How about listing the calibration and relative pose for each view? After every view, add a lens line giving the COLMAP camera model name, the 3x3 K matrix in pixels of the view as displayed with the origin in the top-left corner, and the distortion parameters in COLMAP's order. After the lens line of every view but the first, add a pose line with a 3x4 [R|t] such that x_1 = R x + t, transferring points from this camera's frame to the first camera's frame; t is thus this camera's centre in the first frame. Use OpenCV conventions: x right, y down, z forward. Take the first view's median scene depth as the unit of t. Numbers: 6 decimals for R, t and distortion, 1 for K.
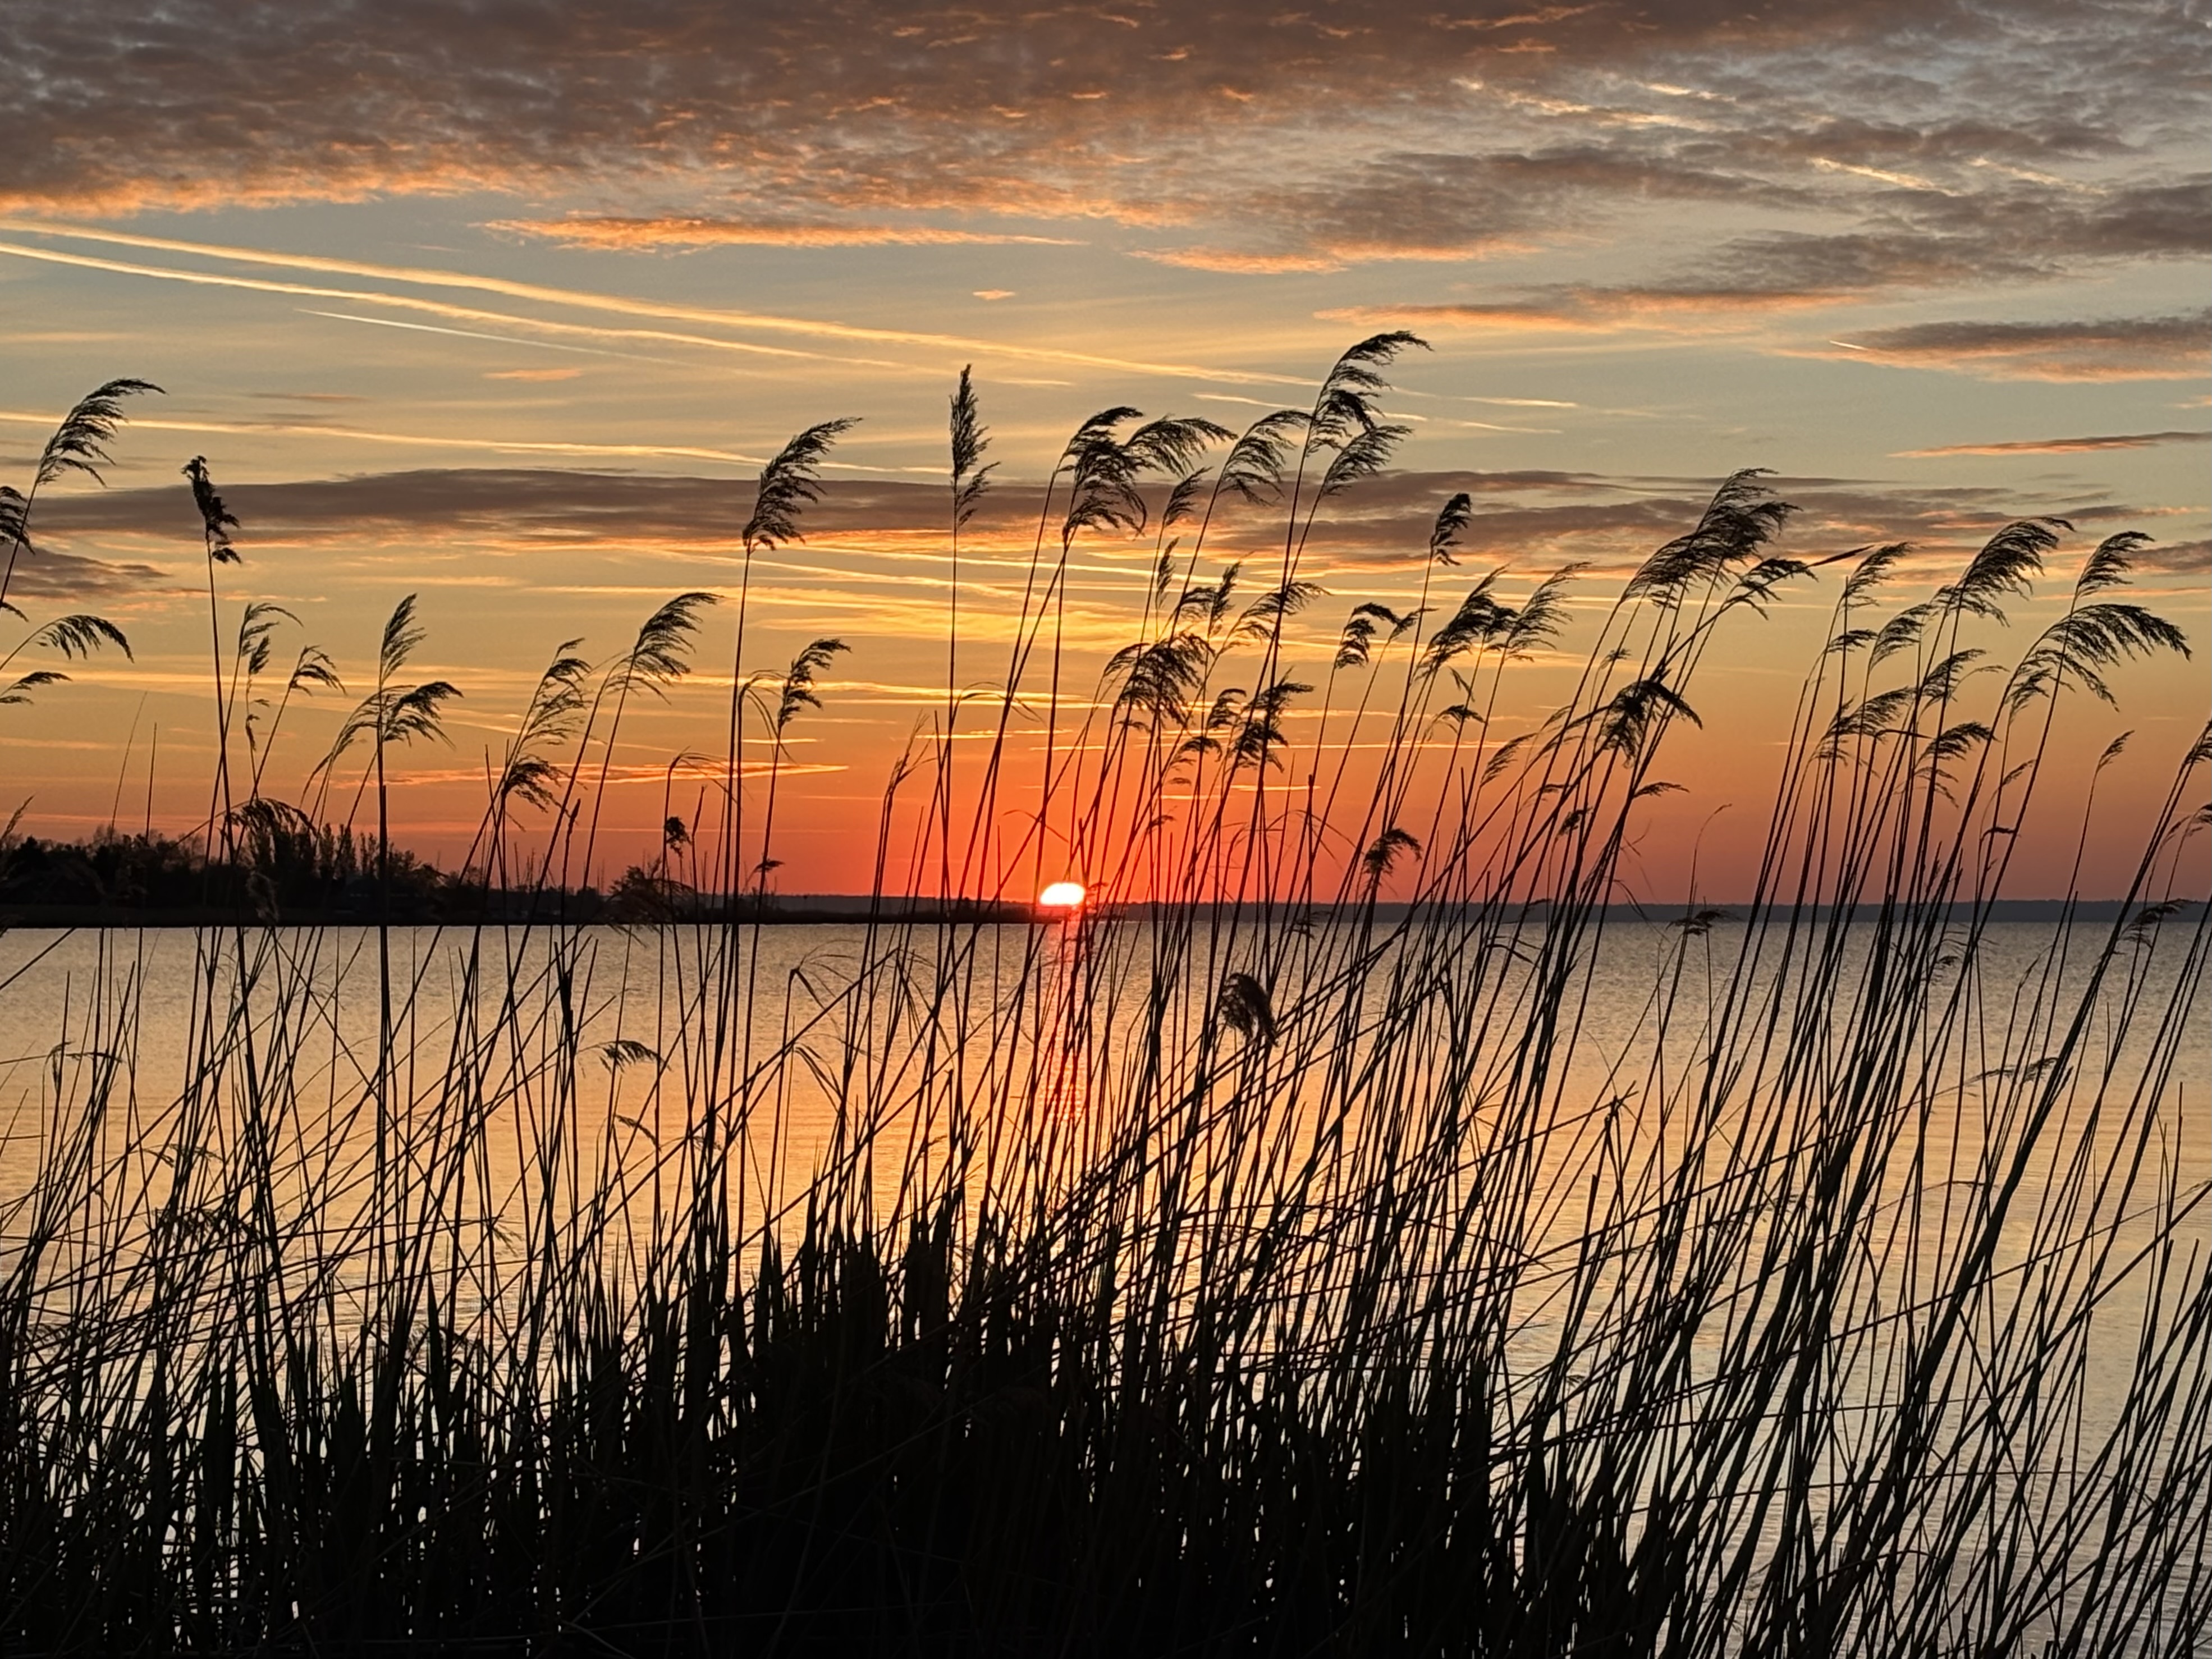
lens RADIAL K [[4699.6, 0, 1107.6], [0, 4699.6, 826.2], [0, 0, 1]] dist [0.096647, 0.000000]
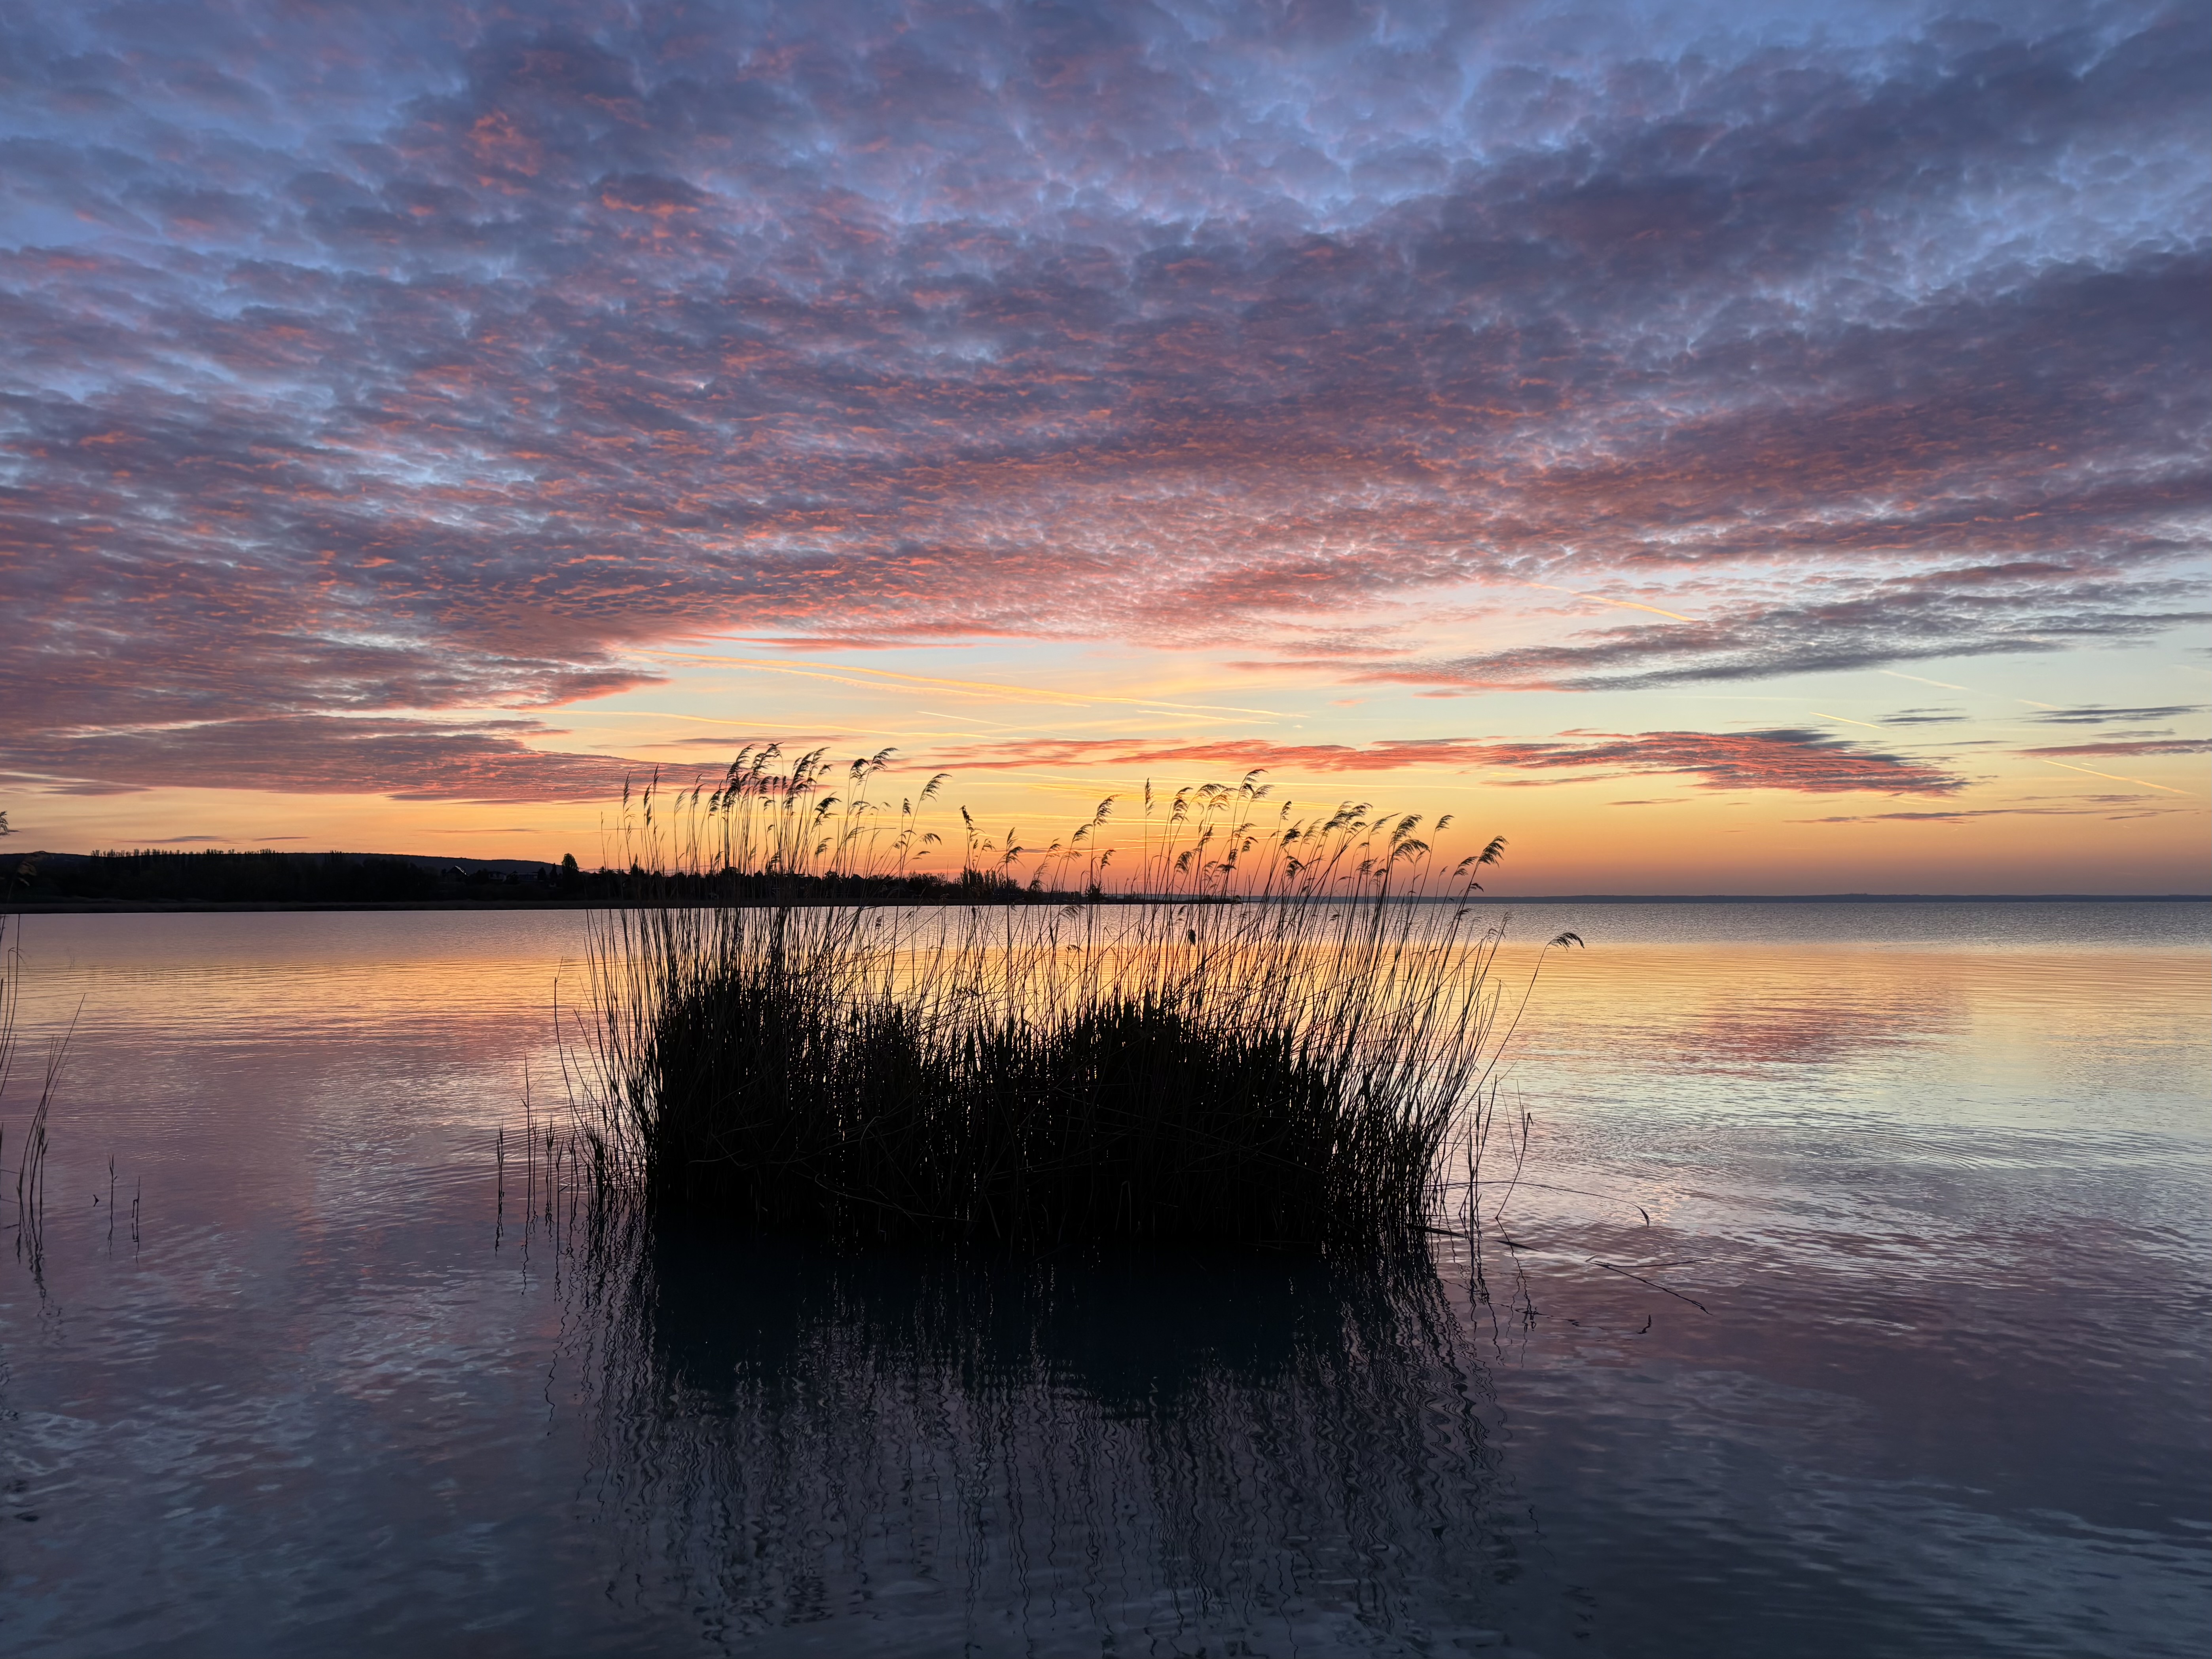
lens RADIAL K [[1664.1, 0, 1119.0], [0, 1664.1, 847.6], [0, 0, 1]] dist [0.041019, -0.045973]
pose [[0.996276, 0.001788, -0.086200, 0.054476], [-0.002246, 0.999984, -0.005217, -0.028300], [0.086190, 0.005391, 0.996264, -0.356256]]
